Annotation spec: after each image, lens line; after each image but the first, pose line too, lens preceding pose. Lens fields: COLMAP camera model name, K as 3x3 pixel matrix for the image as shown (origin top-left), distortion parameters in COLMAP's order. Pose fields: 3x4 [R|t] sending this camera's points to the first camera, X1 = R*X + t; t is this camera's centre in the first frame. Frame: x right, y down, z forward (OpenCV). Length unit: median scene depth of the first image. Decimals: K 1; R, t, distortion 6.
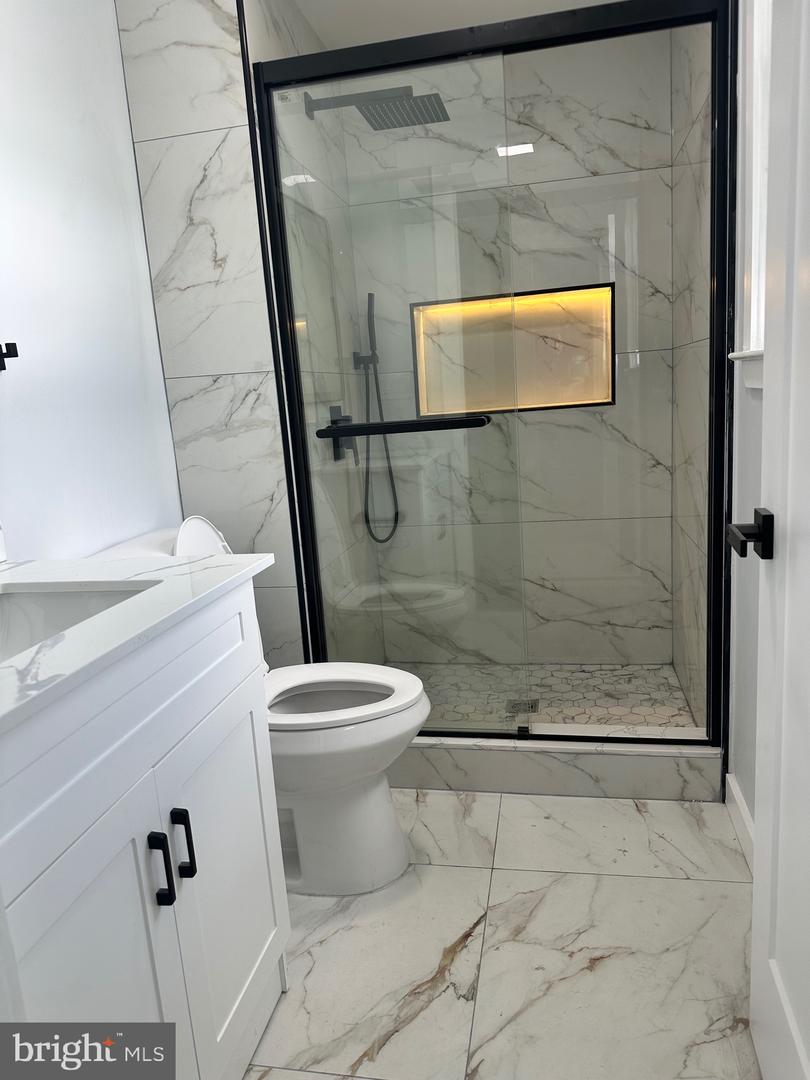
lens RADIAL K [[759.3, 0, 400.5], [0, 759.3, 543.9], [0, 0, 1]] dist [0.117557, -0.194971]
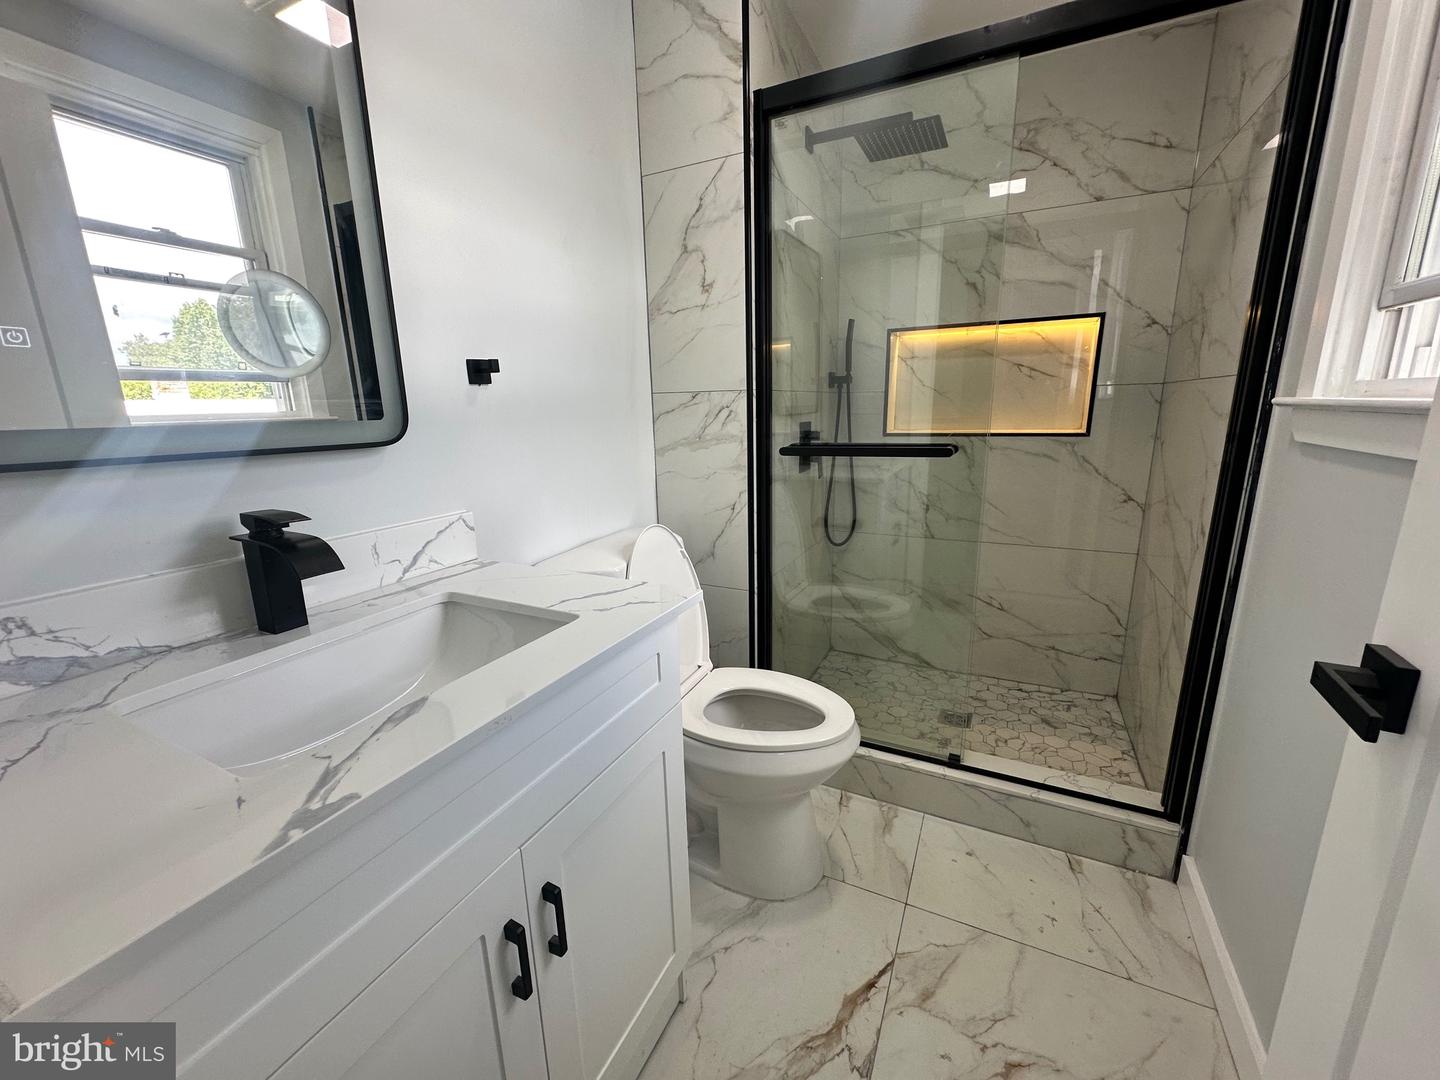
lens RADIAL K [[570.6, 0, 720.5], [0, 570.6, 537.3], [0, 0, 1]] dist [0.000233, 0.000401]
pose [[0.964980, 0.106853, -0.239575, 0.011331], [-0.095502, 0.993707, 0.058531, -0.061221], [0.244321, -0.033602, 0.969112, 0.201971]]
